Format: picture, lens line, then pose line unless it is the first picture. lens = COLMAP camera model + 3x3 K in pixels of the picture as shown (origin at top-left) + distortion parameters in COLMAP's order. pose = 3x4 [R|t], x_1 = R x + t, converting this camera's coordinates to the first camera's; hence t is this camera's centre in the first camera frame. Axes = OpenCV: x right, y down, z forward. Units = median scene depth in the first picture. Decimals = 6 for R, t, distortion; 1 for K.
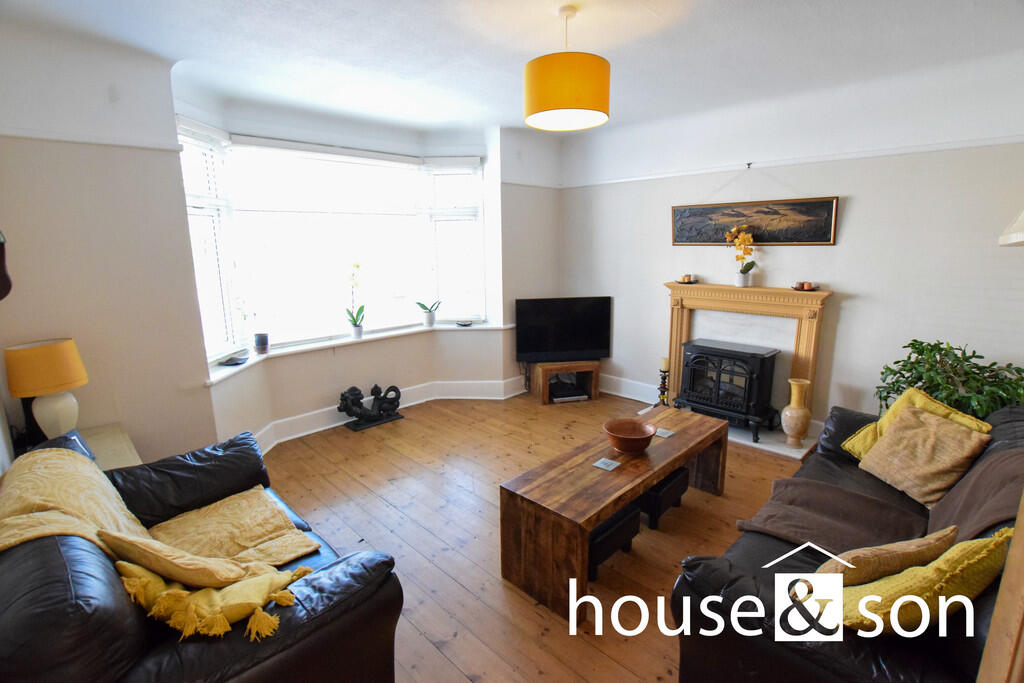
lens RADIAL K [[474.5, 0, 510.0], [0, 474.5, 336.6], [0, 0, 1]] dist [-0.029138, 0.001641]
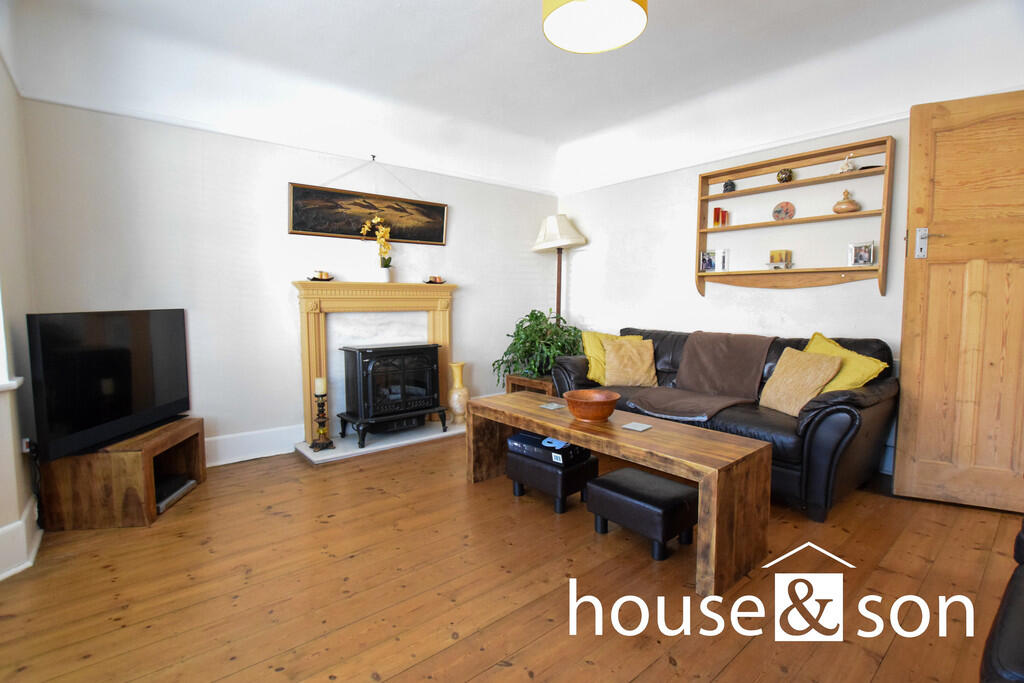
lens RADIAL K [[474.5, 0, 510.0], [0, 474.5, 336.6], [0, 0, 1]] dist [-0.029138, 0.001641]
pose [[0.095532, -0.064859, 0.993311, -0.433855], [0.193774, 0.979997, 0.045354, 0.005645], [-0.976384, 0.188145, 0.106189, 0.670607]]
